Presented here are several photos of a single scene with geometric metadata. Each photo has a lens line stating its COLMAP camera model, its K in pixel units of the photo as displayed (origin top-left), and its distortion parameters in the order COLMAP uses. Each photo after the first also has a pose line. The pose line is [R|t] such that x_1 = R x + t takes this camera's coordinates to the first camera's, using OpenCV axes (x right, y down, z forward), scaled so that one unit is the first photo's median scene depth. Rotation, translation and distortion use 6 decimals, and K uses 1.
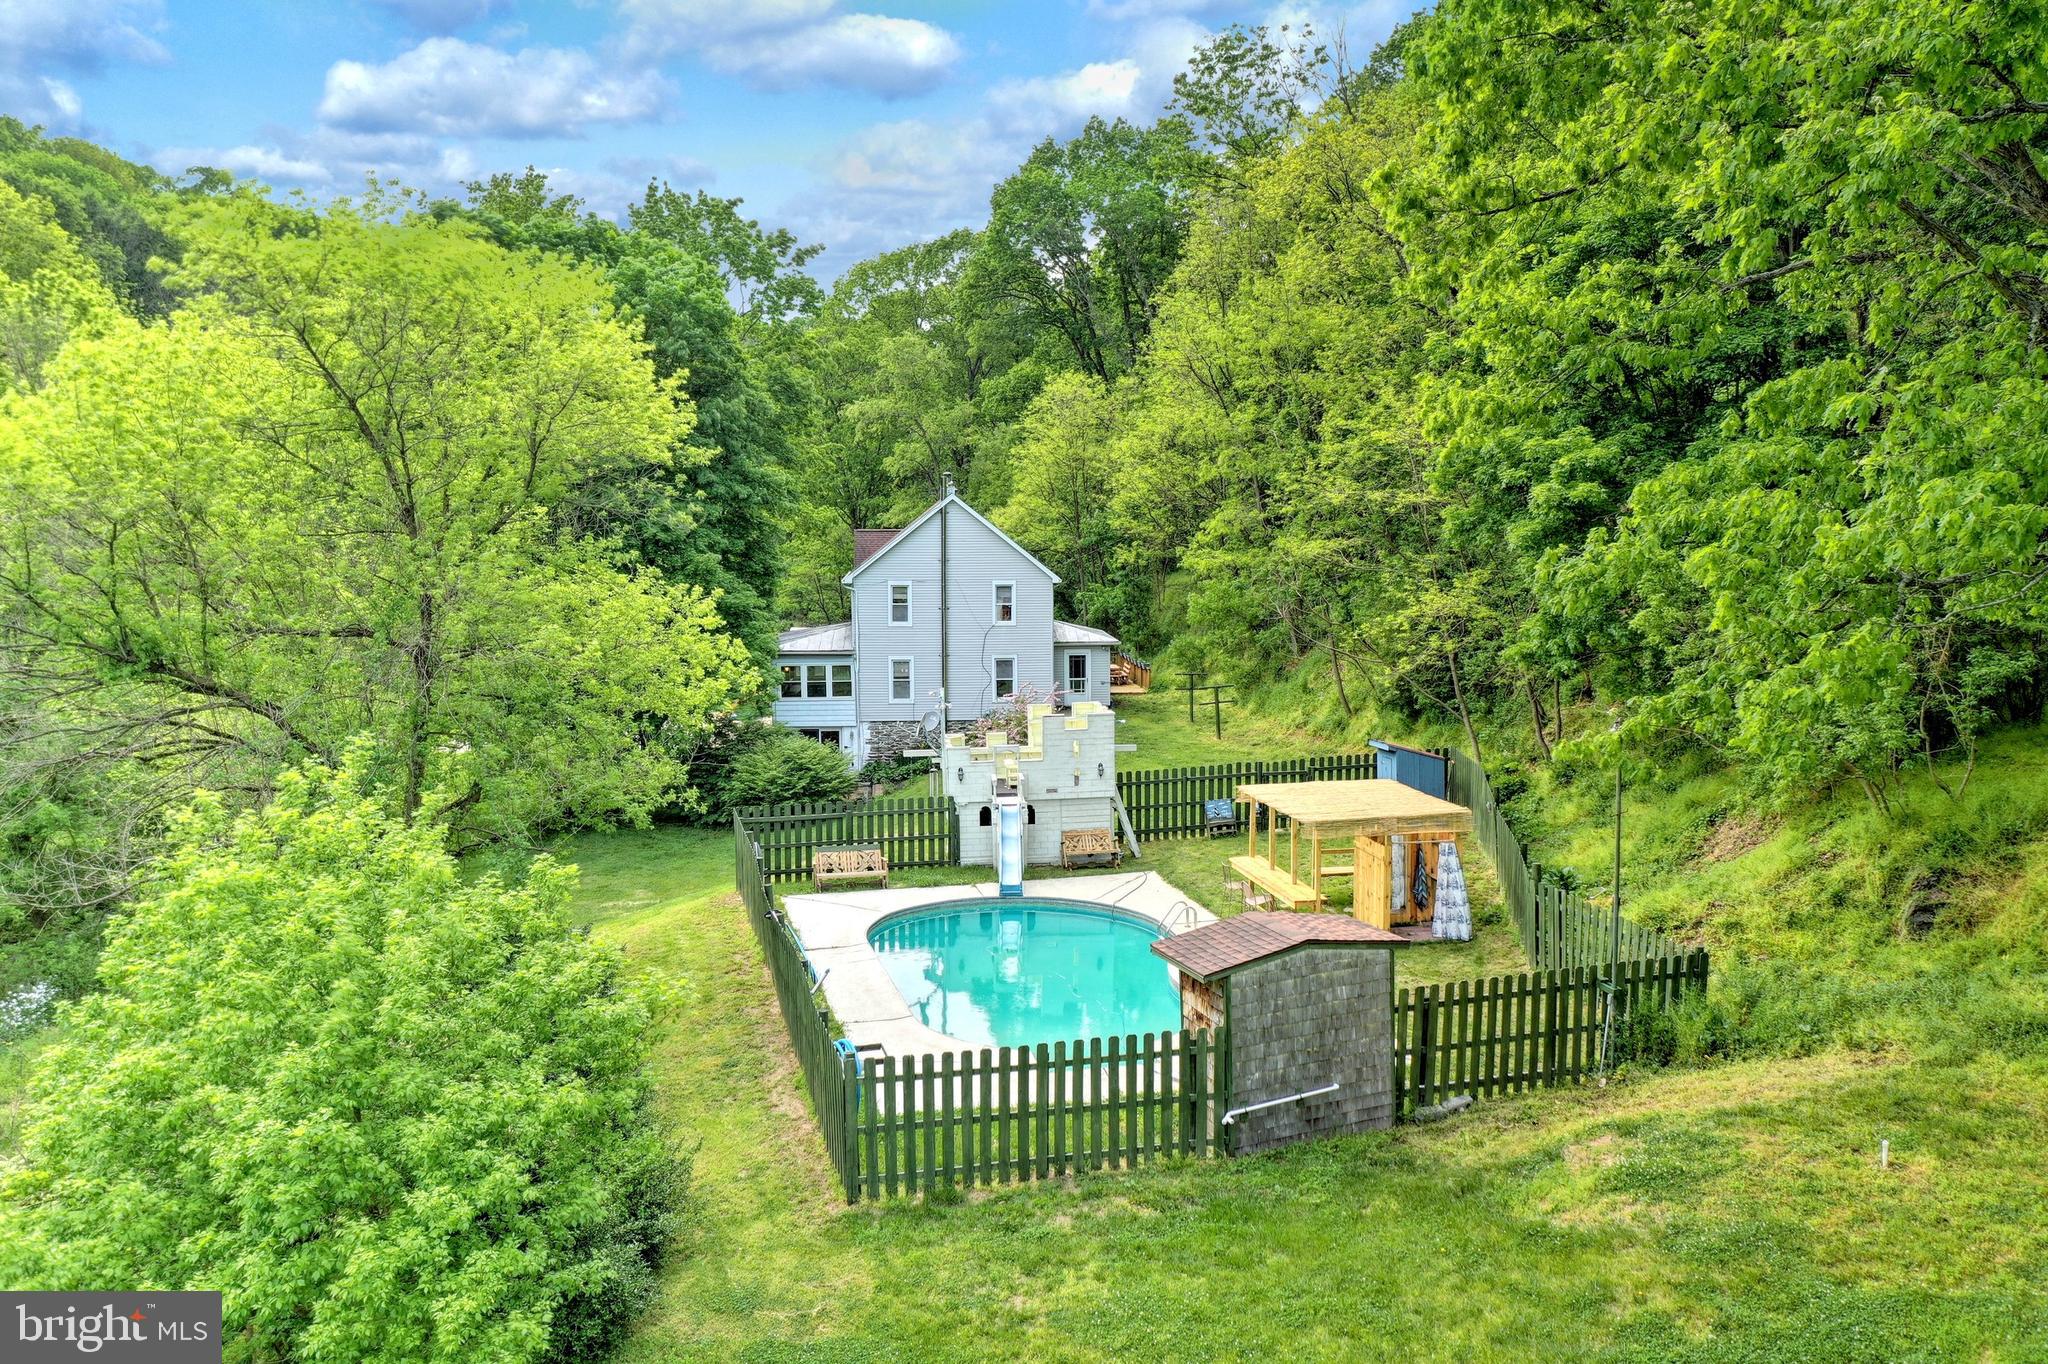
lens RADIAL K [[1632.4, 0, 1032.3], [0, 1632.4, 687.3], [0, 0, 1]] dist [0.009755, -0.007166]
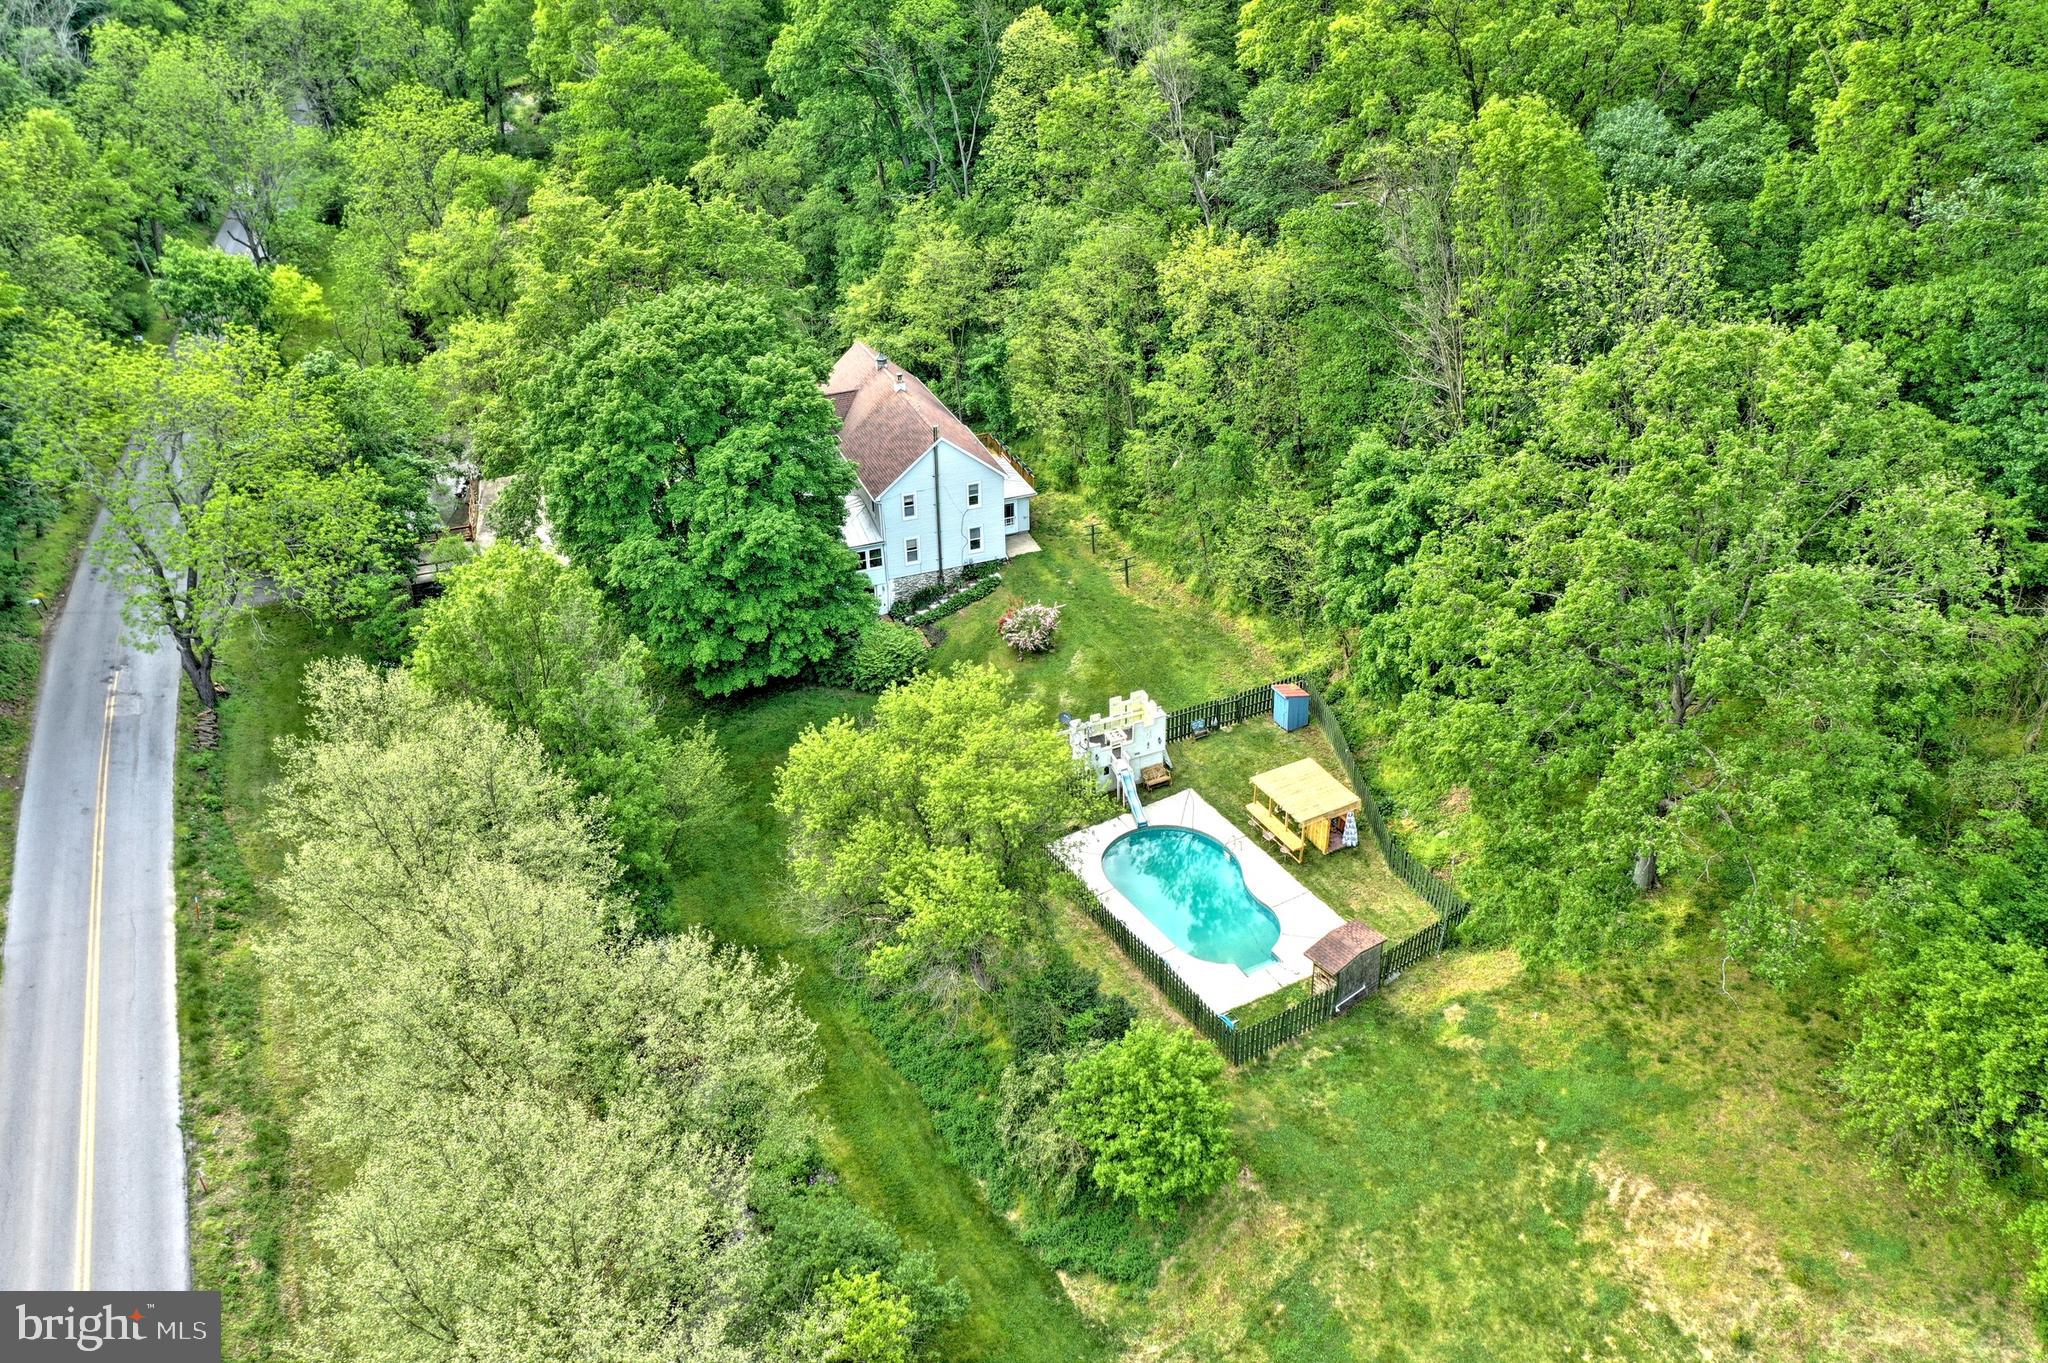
lens RADIAL K [[1632.4, 0, 1055.9], [0, 1632.4, 692.0], [0, 0, 1]] dist [0.009755, -0.007166]
pose [[0.954300, -0.161237, 0.251625, -0.432751], [0.036382, 0.898390, 0.437690, -0.666627], [-0.296629, -0.408532, 0.863199, -0.510136]]
